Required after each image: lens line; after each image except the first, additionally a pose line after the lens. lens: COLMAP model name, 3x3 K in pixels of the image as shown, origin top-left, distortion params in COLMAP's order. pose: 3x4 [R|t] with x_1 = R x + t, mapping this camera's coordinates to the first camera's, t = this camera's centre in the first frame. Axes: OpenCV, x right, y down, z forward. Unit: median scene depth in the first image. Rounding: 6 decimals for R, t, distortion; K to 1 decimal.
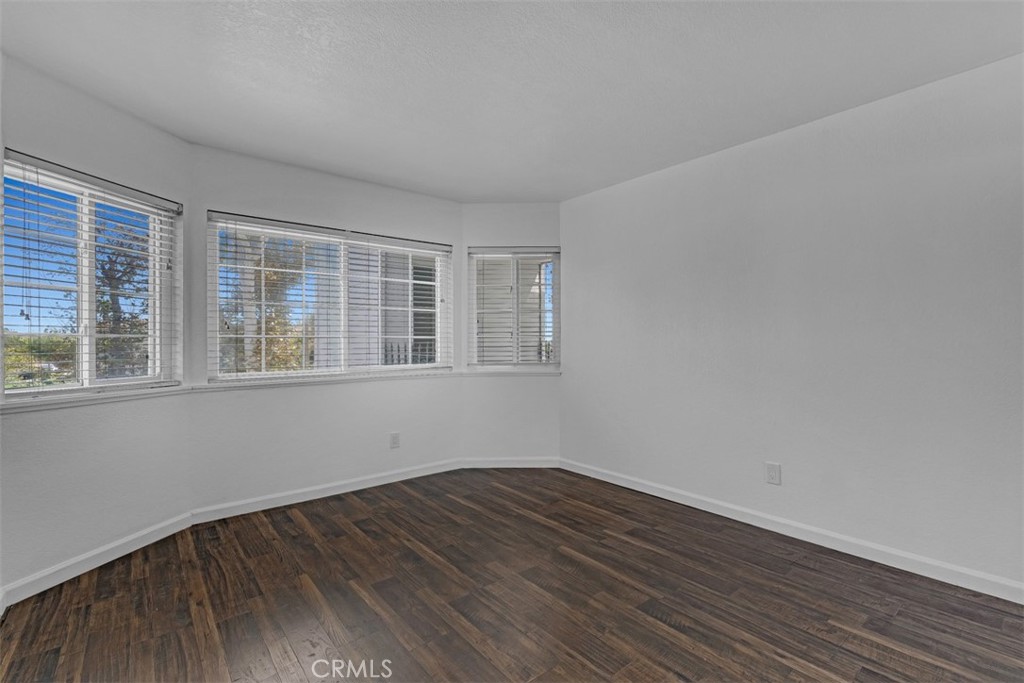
lens RADIAL K [[426.8, 0, 512.4], [0, 426.8, 339.3], [0, 0, 1]] dist [-0.004895, 0.000664]
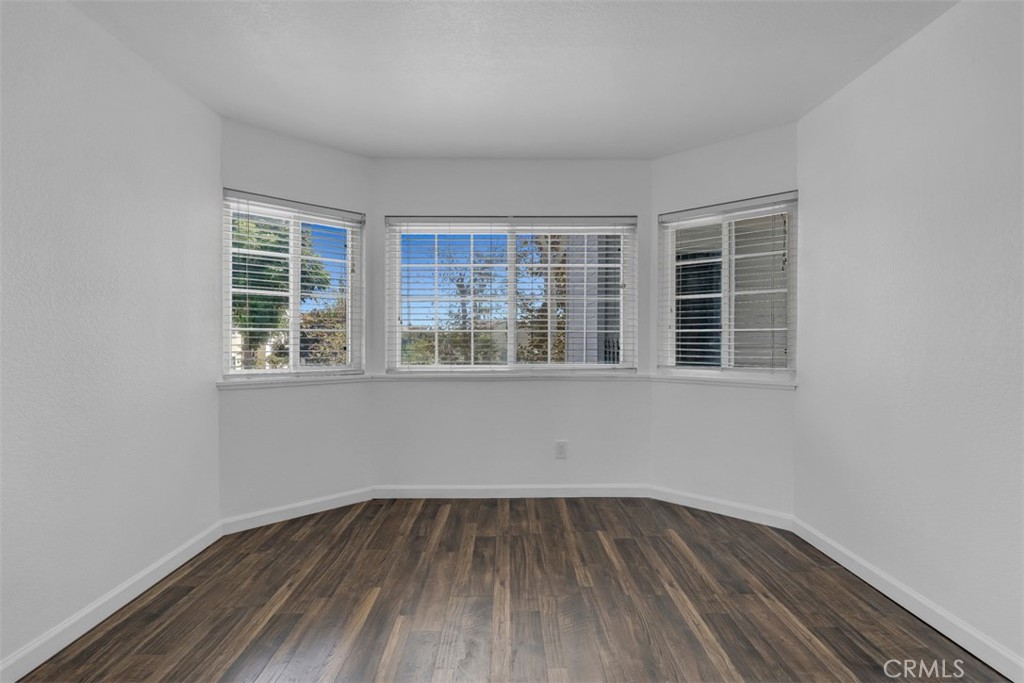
lens RADIAL K [[426.8, 0, 511.3], [0, 426.8, 338.4], [0, 0, 1]] dist [-0.004895, 0.000664]
pose [[0.802328, 0.004695, -0.596865, 0.214503], [-0.000239, 0.999972, 0.007546, 0.004016], [0.596883, -0.005912, 0.802306, 0.321425]]
